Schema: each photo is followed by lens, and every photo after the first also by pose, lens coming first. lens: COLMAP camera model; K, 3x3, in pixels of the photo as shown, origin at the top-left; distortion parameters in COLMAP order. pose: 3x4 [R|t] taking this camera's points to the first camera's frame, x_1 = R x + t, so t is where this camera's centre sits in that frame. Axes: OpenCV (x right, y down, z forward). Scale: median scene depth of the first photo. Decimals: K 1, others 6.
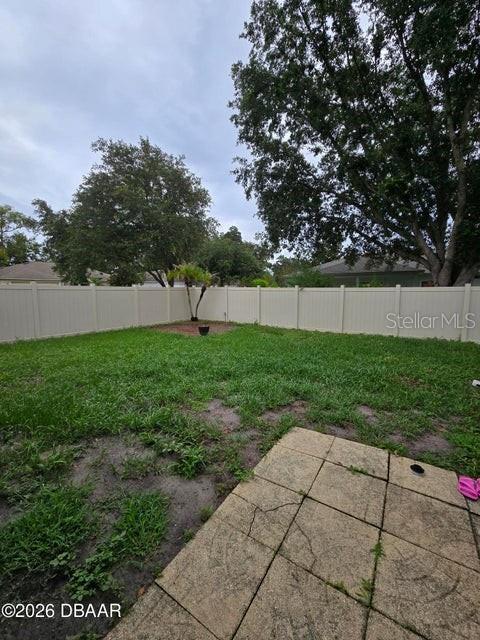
lens RADIAL K [[260.5, 0, 240.0], [0, 260.5, 320.0], [0, 0, 1]] dist [-0.000156, -0.000509]
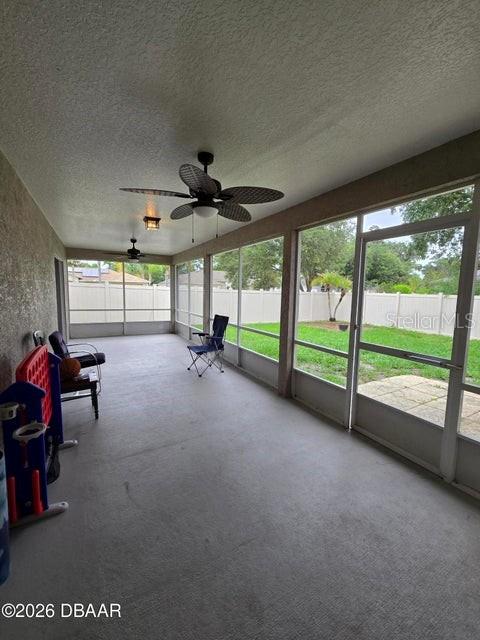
lens RADIAL K [[260.5, 0, 240.0], [0, 260.5, 320.0], [0, 0, 1]] dist [-0.000156, -0.000509]
pose [[0.884953, 0.063973, -0.461266, -0.003326], [-0.070675, 0.997496, 0.002749, 0.023455], [0.460286, 0.030167, 0.887258, -0.218961]]
